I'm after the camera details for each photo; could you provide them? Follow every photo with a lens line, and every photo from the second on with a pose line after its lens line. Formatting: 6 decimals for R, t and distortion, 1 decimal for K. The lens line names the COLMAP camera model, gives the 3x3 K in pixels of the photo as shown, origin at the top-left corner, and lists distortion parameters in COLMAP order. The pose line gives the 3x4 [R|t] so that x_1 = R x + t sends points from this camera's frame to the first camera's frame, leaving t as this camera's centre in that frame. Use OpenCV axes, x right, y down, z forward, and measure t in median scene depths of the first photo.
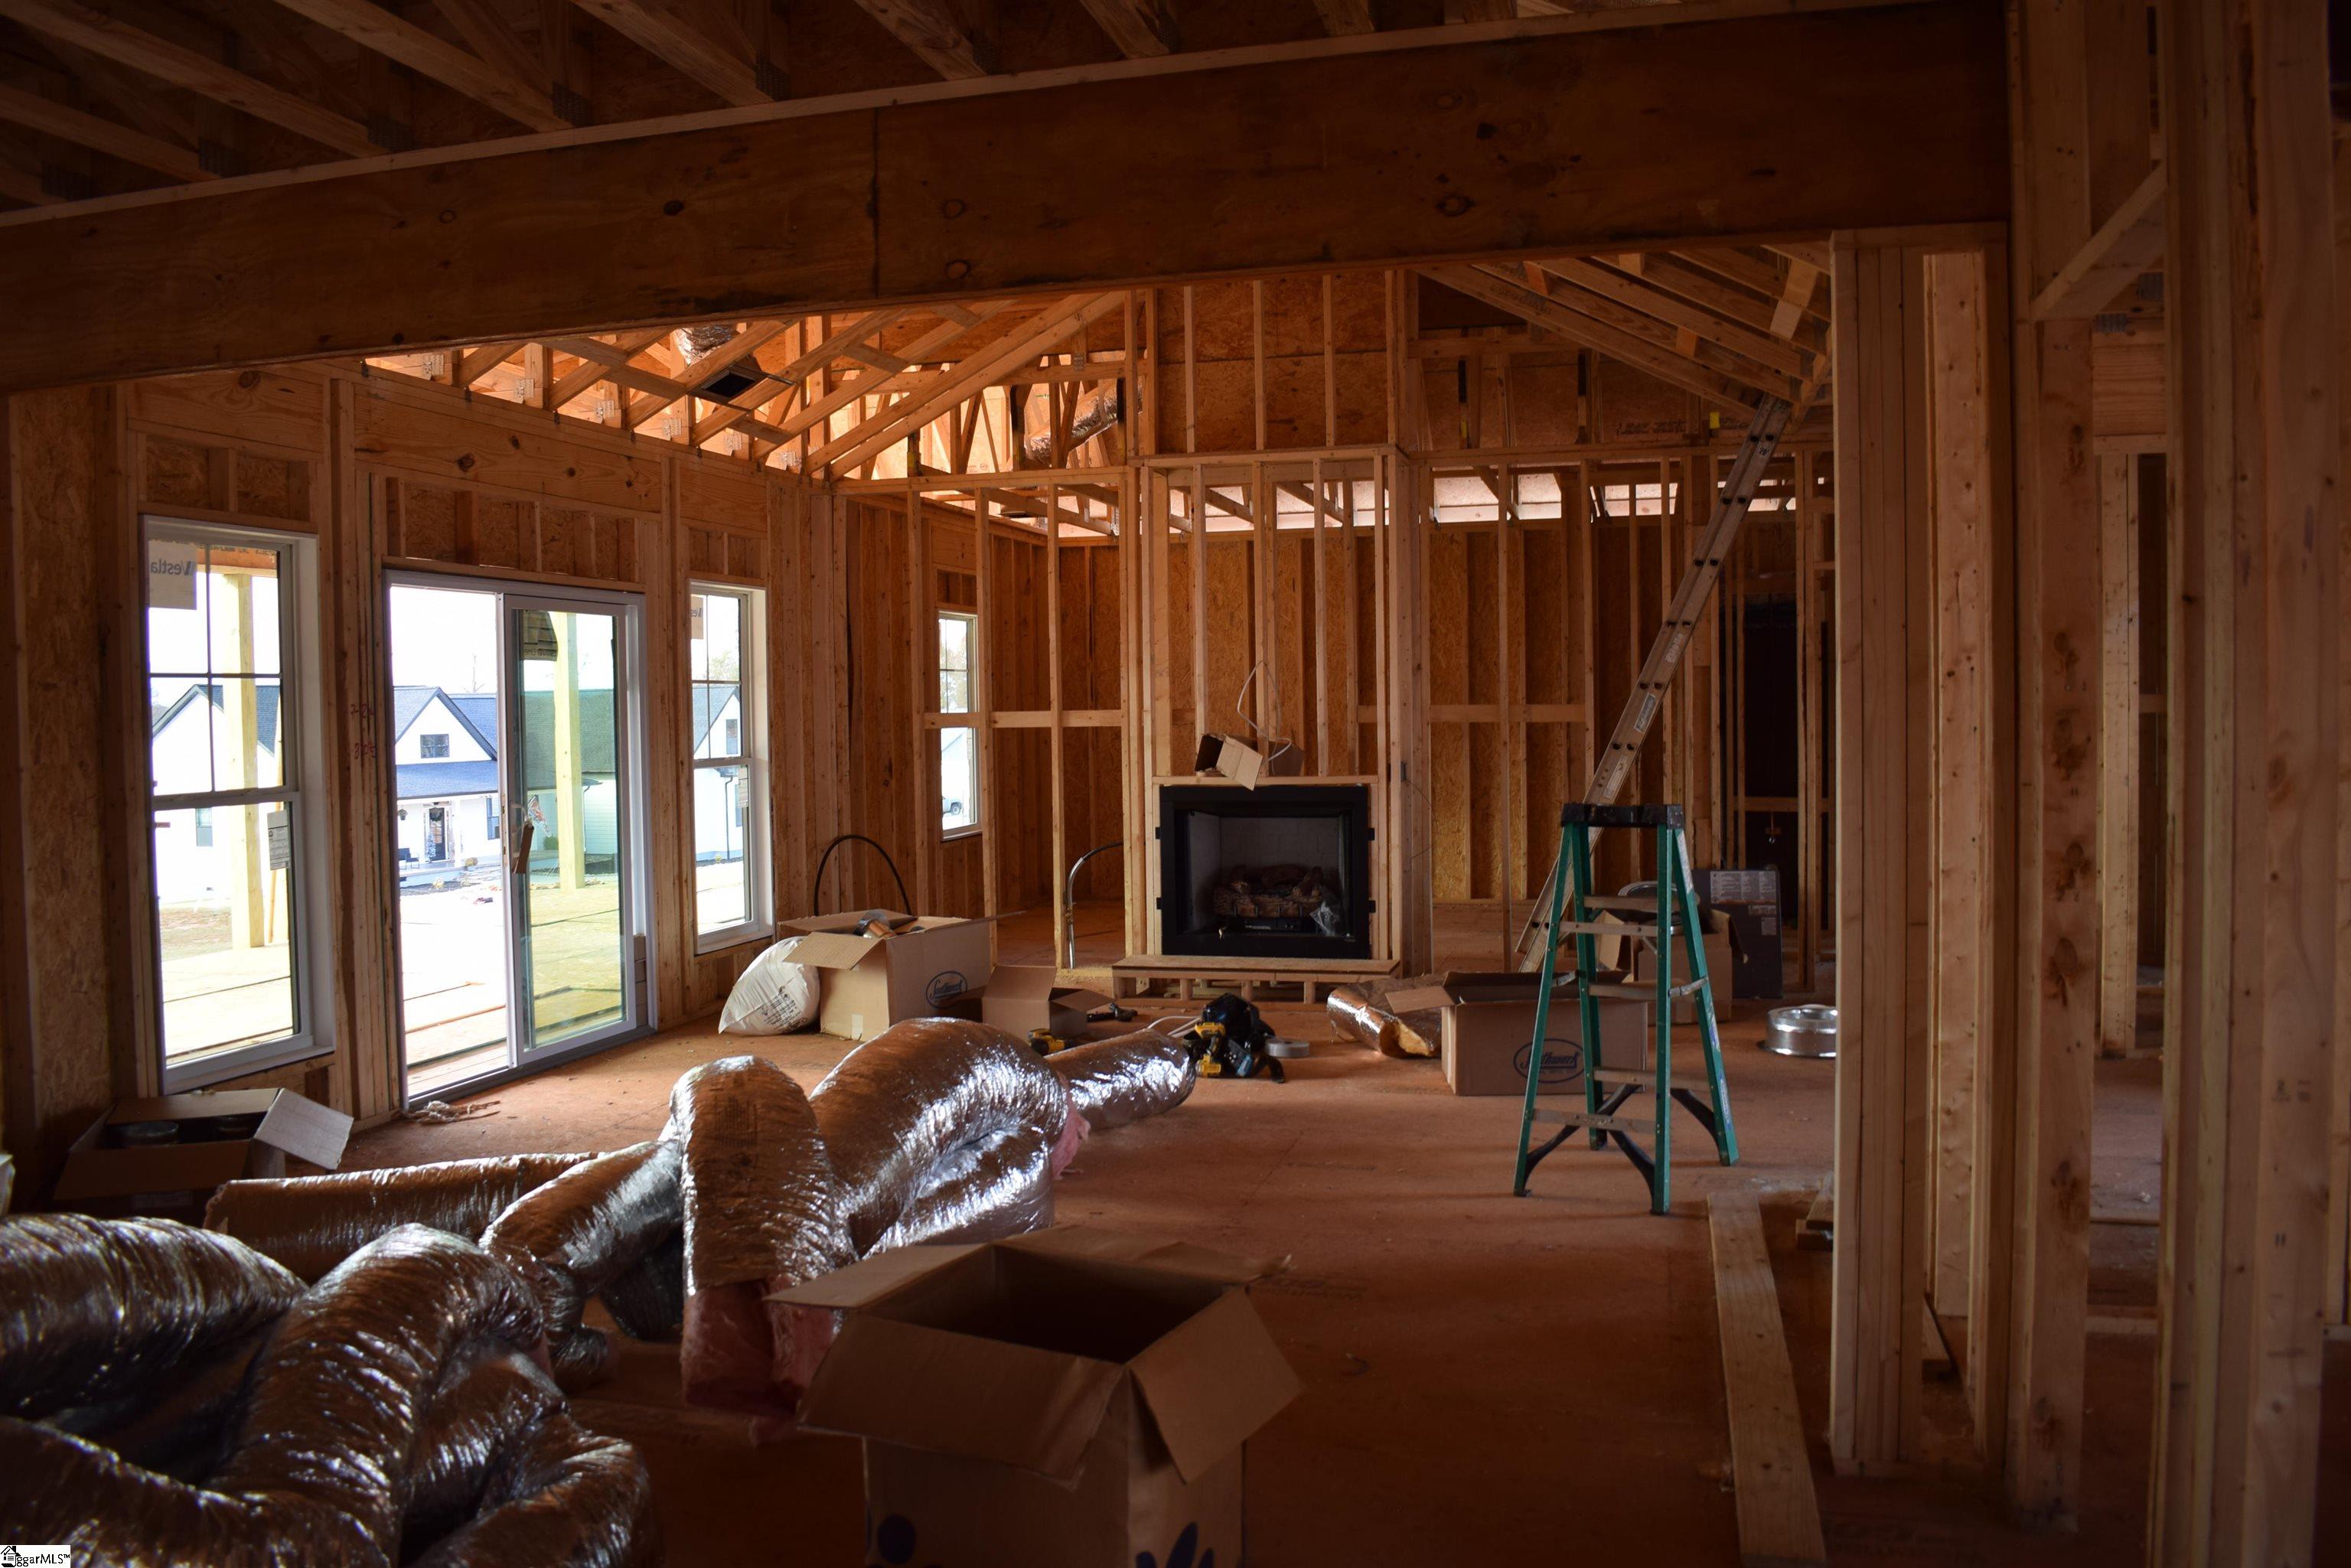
lens RADIAL K [[1832.9, 0, 1161.4], [0, 1832.9, 782.8], [0, 0, 1]] dist [-0.089822, 0.010932]
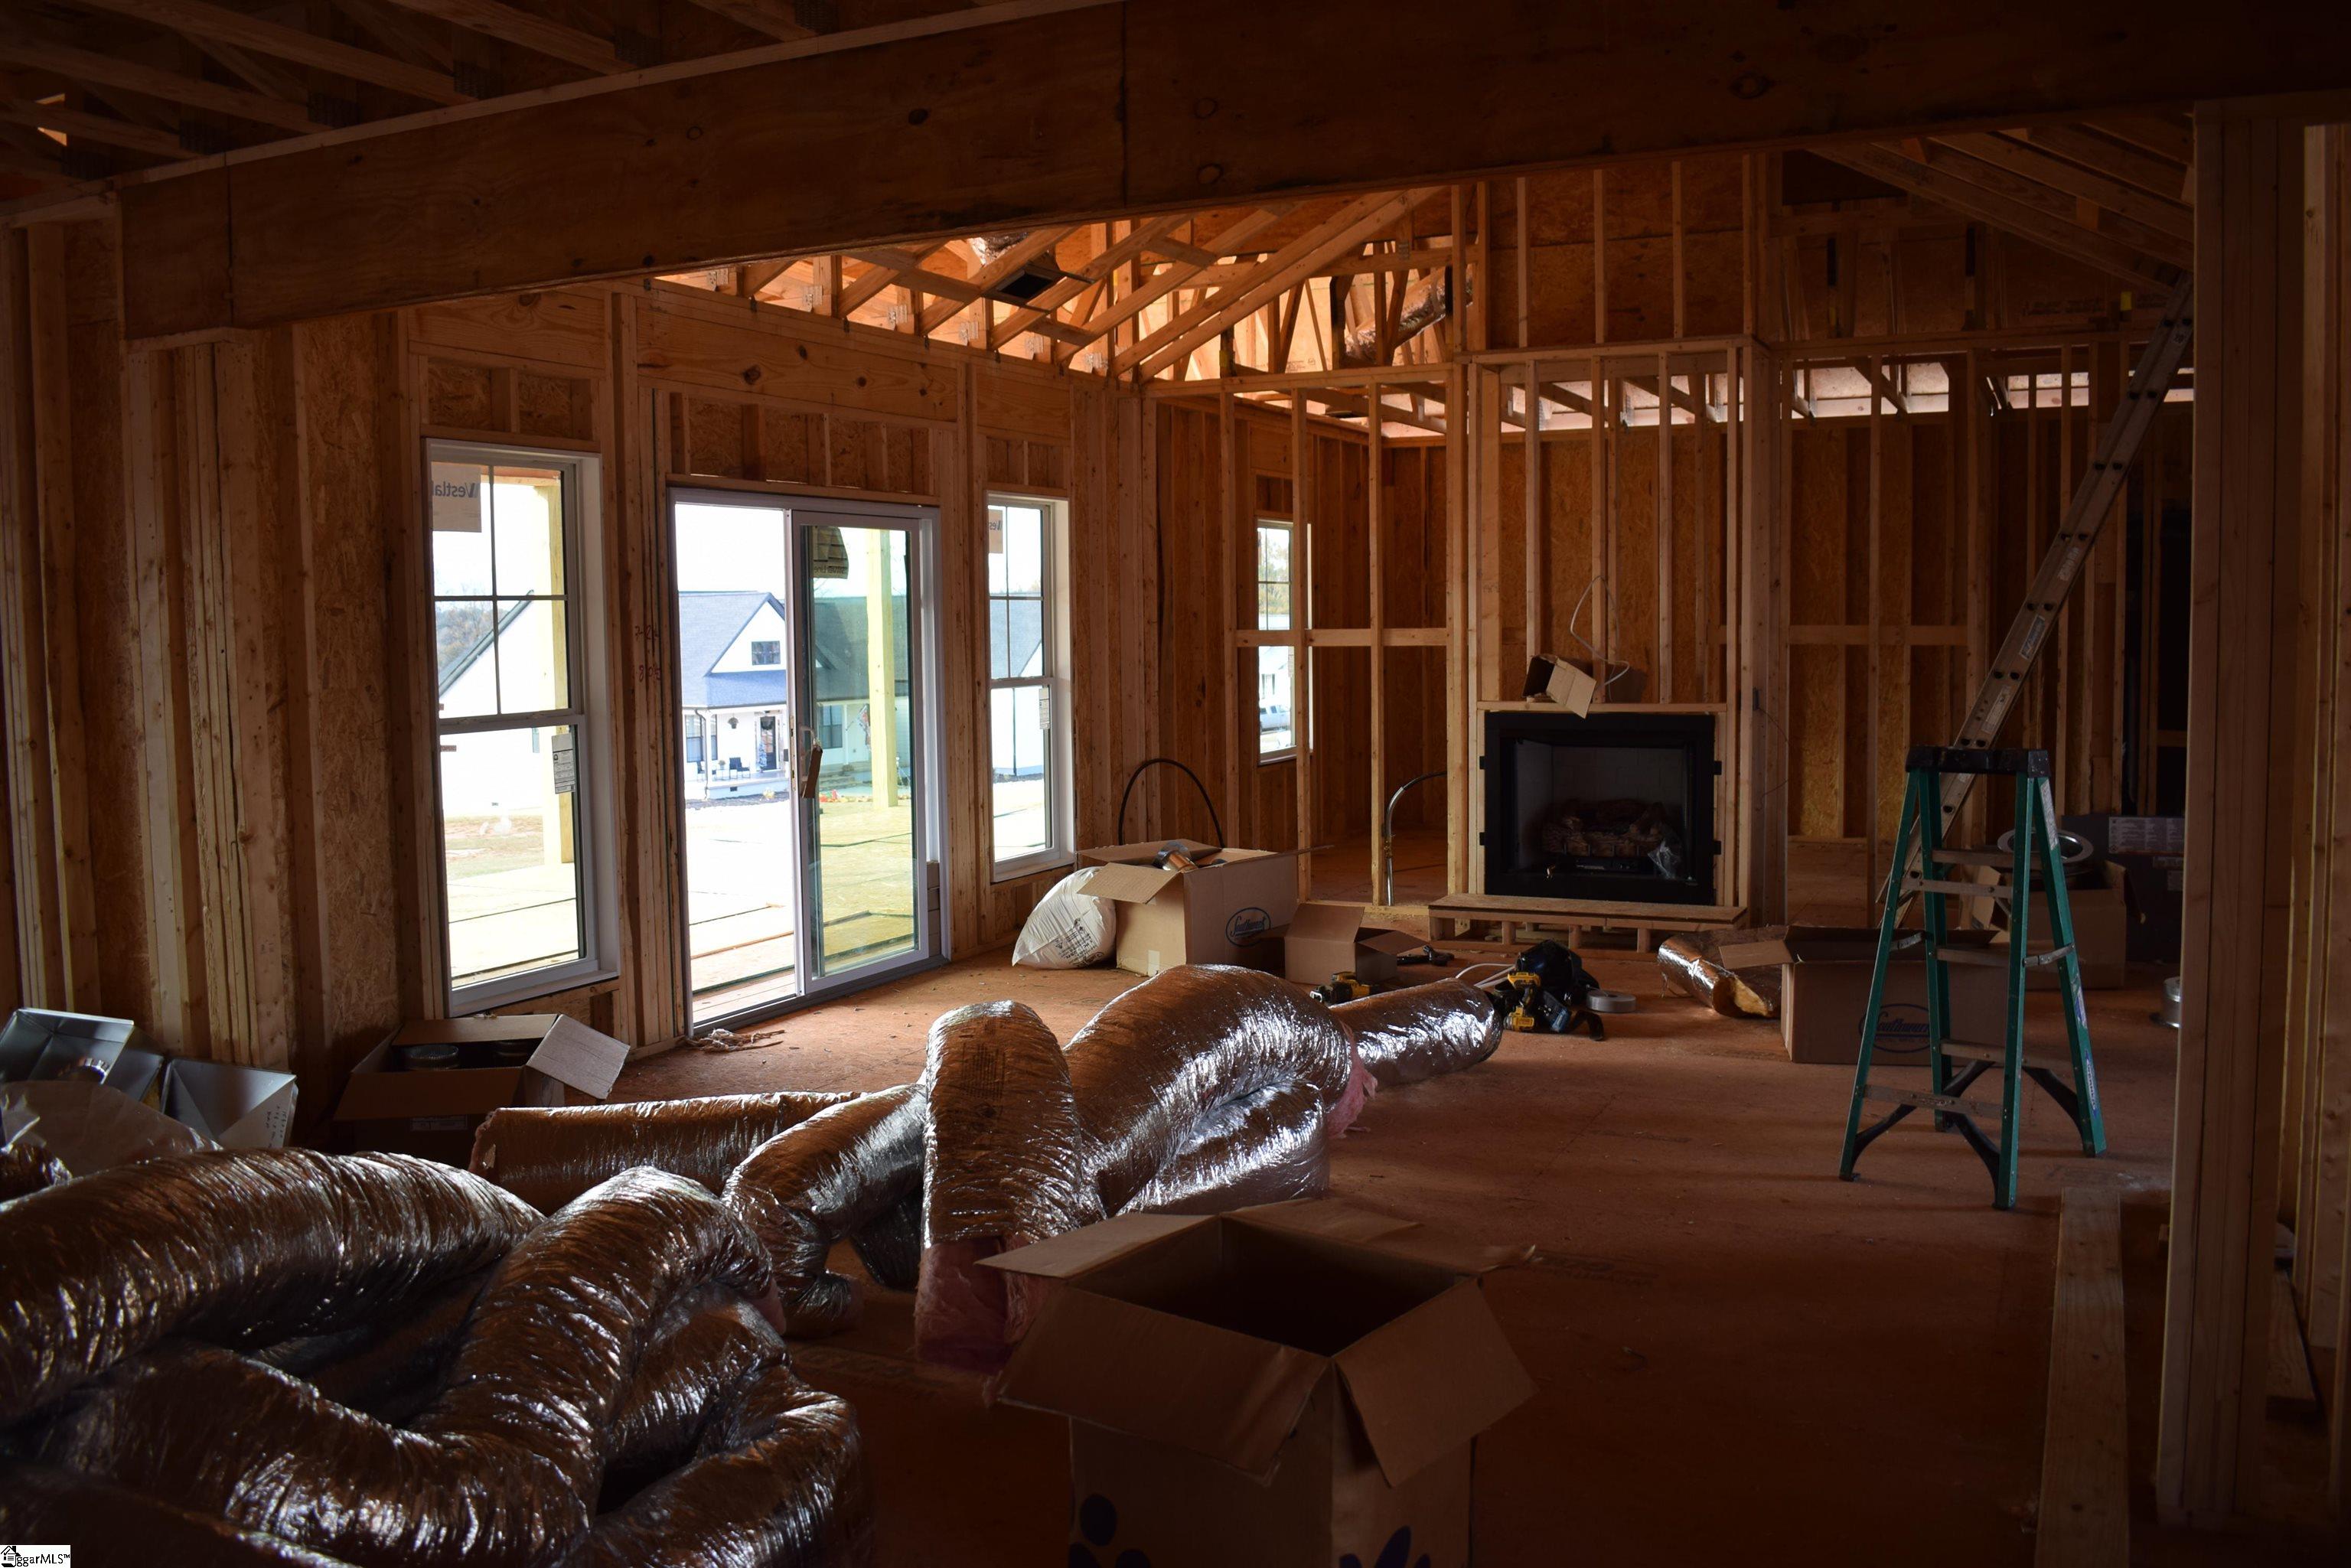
lens RADIAL K [[1963.4, 0, 1166.5], [0, 1963.4, 780.8], [0, 0, 1]] dist [-0.087624, 0.015657]
pose [[0.983245, 0.016716, -0.181521, 0.029324], [-0.008646, 0.998942, 0.045161, -0.009302], [0.182084, -0.042835, 0.982349, 0.001552]]
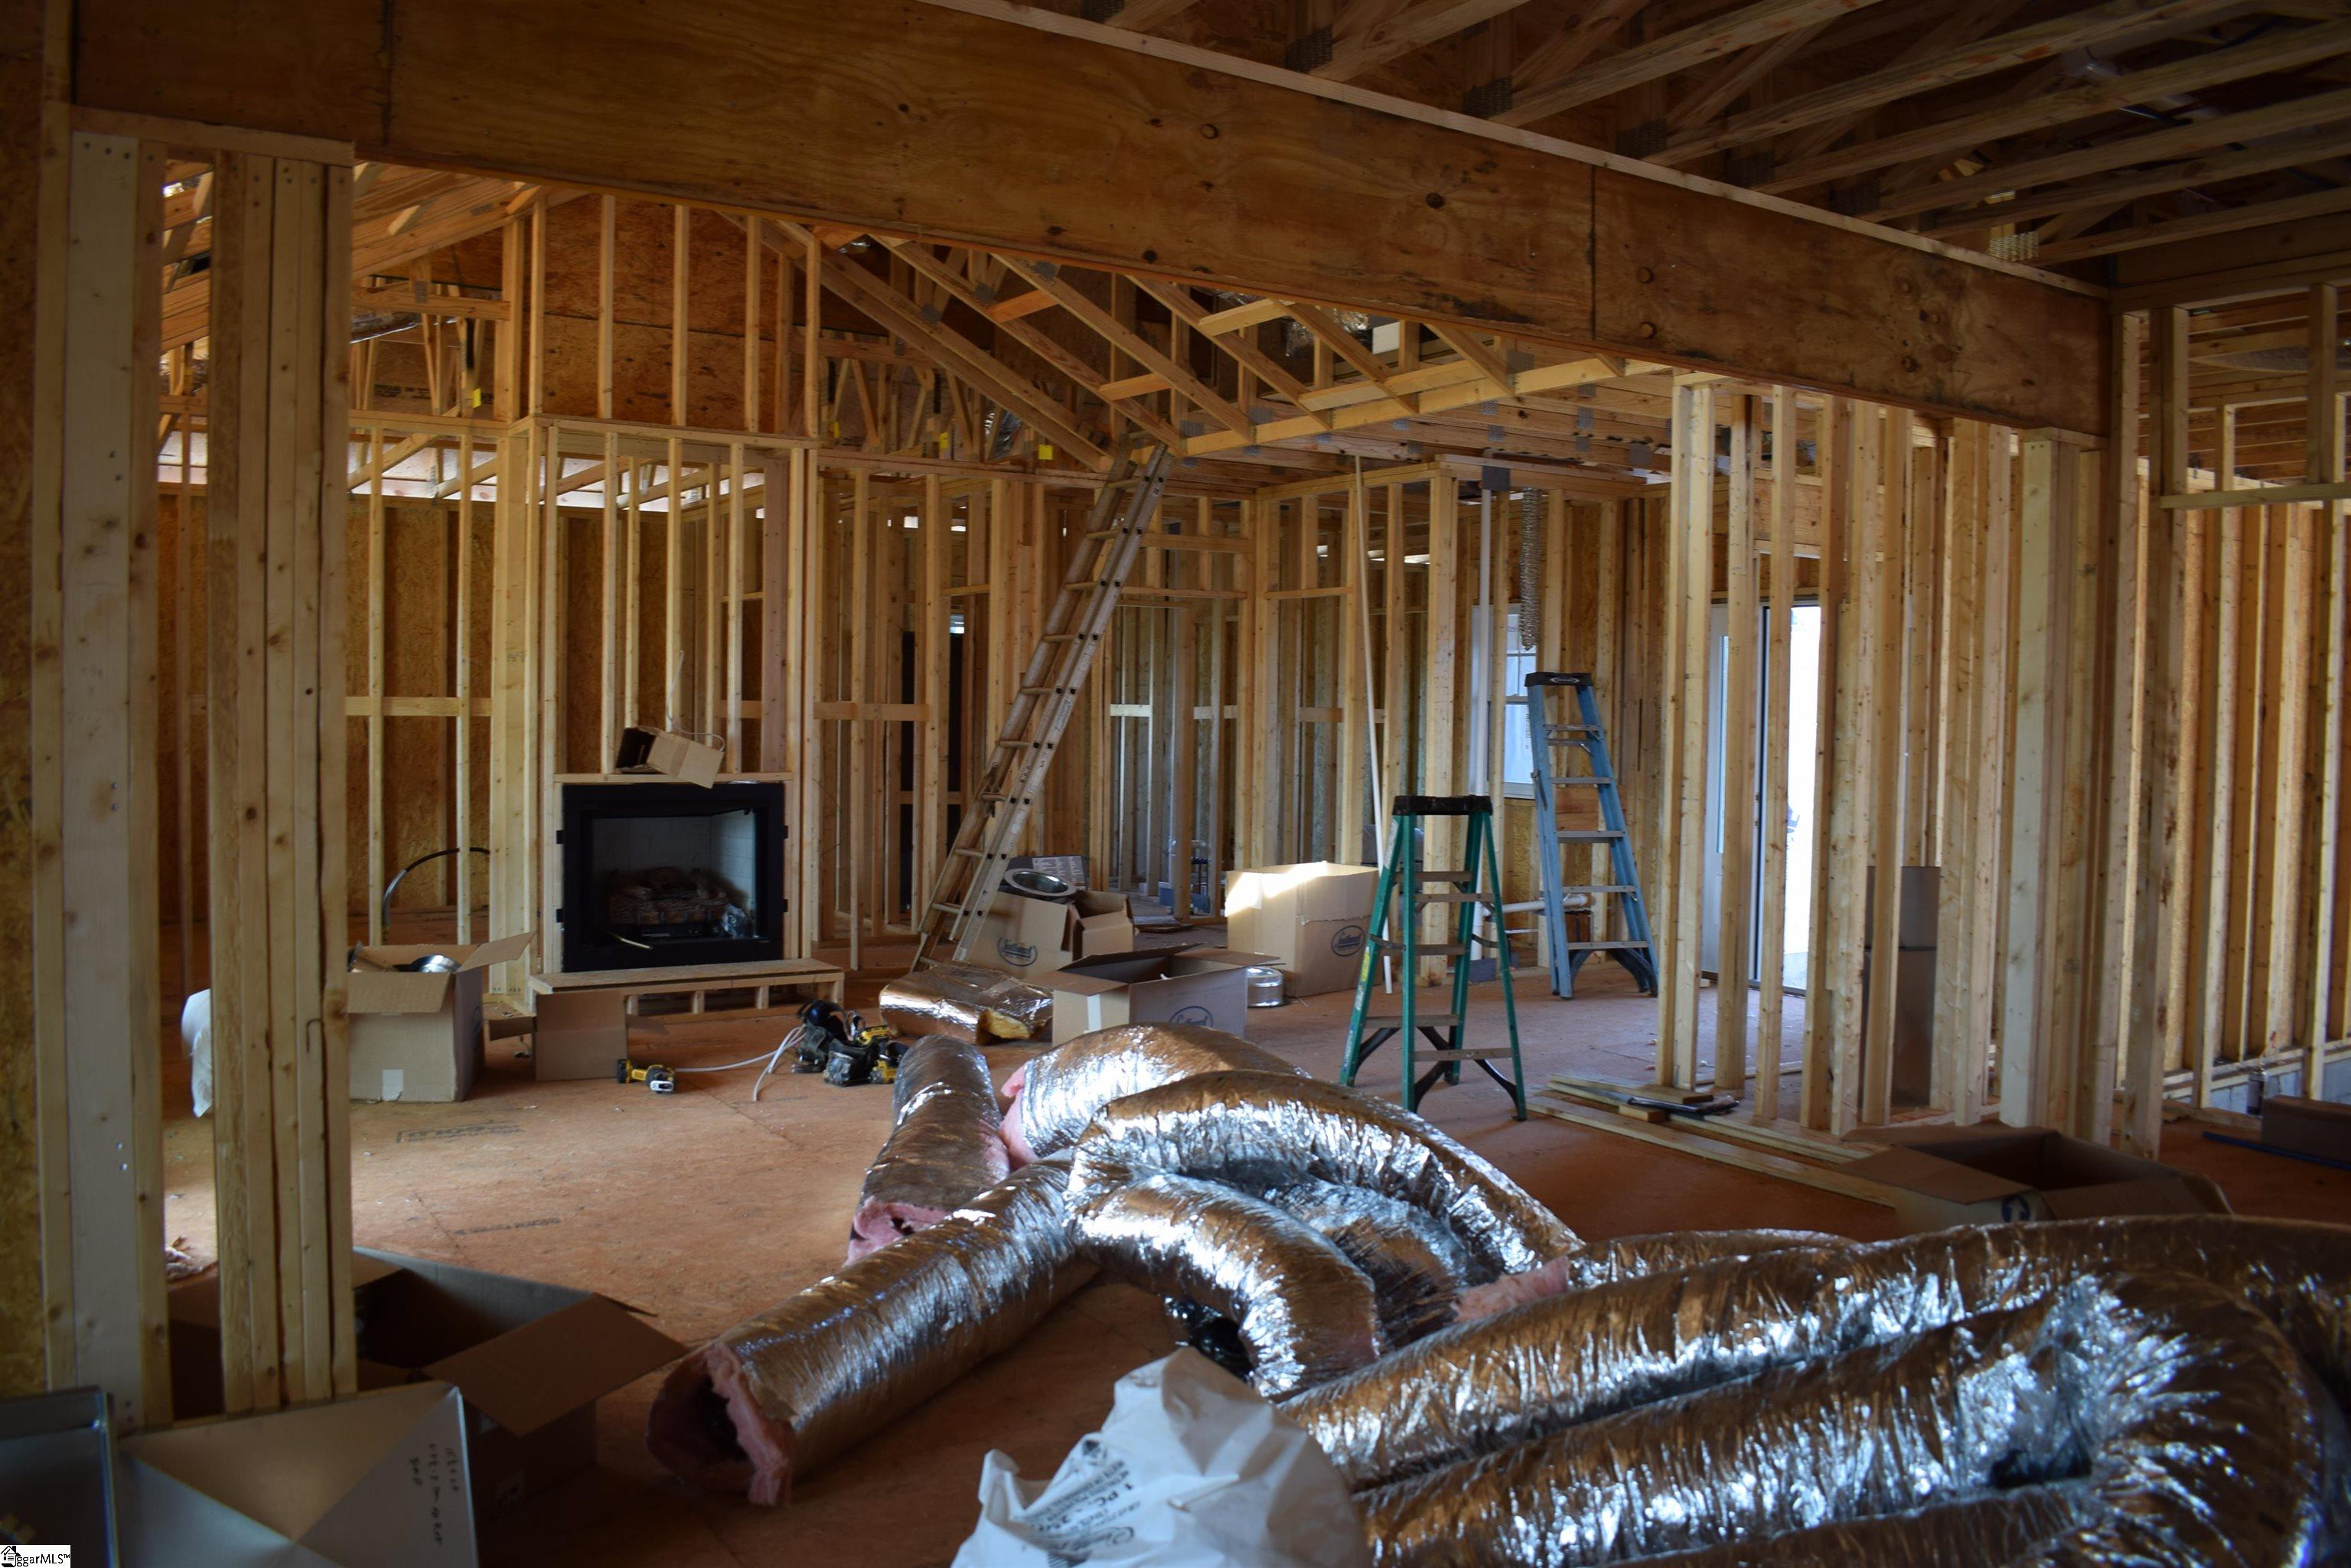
lens RADIAL K [[1832.9, 0, 1168.7], [0, 1832.9, 791.5], [0, 0, 1]] dist [-0.089822, 0.010932]
pose [[0.668581, -0.009645, 0.743577, -0.643550], [0.003684, 0.999947, 0.009658, -0.003297], [-0.743630, -0.003717, 0.668581, 0.258189]]
